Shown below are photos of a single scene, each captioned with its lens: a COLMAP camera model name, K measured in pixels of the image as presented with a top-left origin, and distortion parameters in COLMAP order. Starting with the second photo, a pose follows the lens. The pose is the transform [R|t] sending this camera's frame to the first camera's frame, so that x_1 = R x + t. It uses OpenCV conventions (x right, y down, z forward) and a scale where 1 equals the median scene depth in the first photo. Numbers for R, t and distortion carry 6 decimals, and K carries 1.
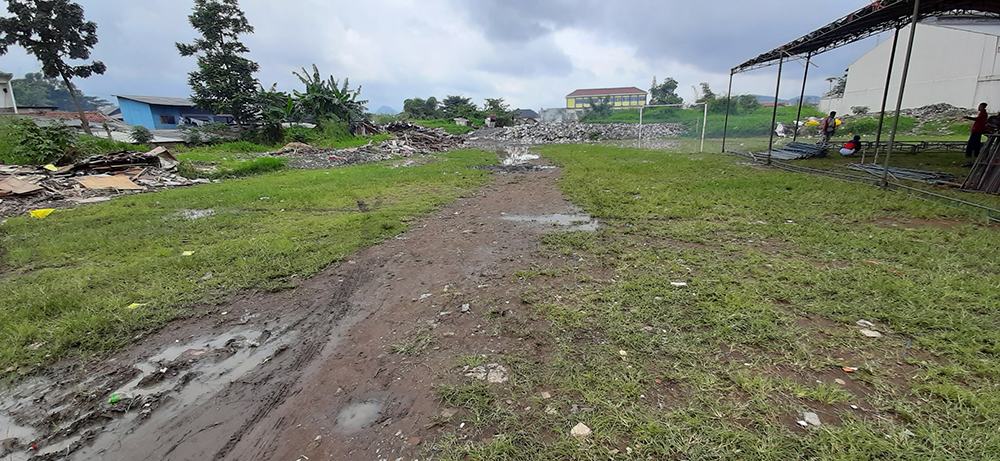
lens RADIAL K [[388.2, 0, 506.0], [0, 388.2, 234.8], [0, 0, 1]] dist [0.015507, -0.012684]
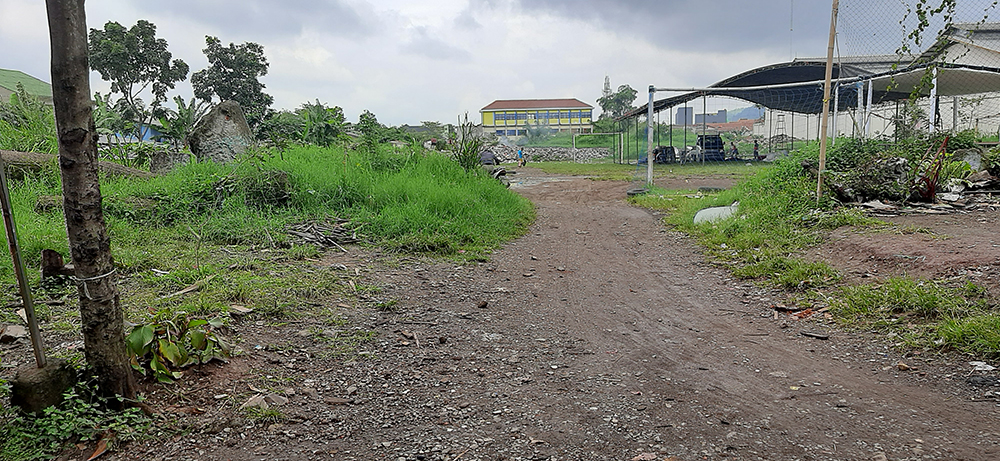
lens RADIAL K [[771.1, 0, 500.7], [0, 771.1, 244.9], [0, 0, 1]] dist [0.115923, -0.186192]
pose [[0.979999, -0.015909, 0.198365, -0.093392], [0.046073, 0.987855, -0.148393, 0.092694], [-0.193595, 0.154565, 0.968830, -0.320241]]
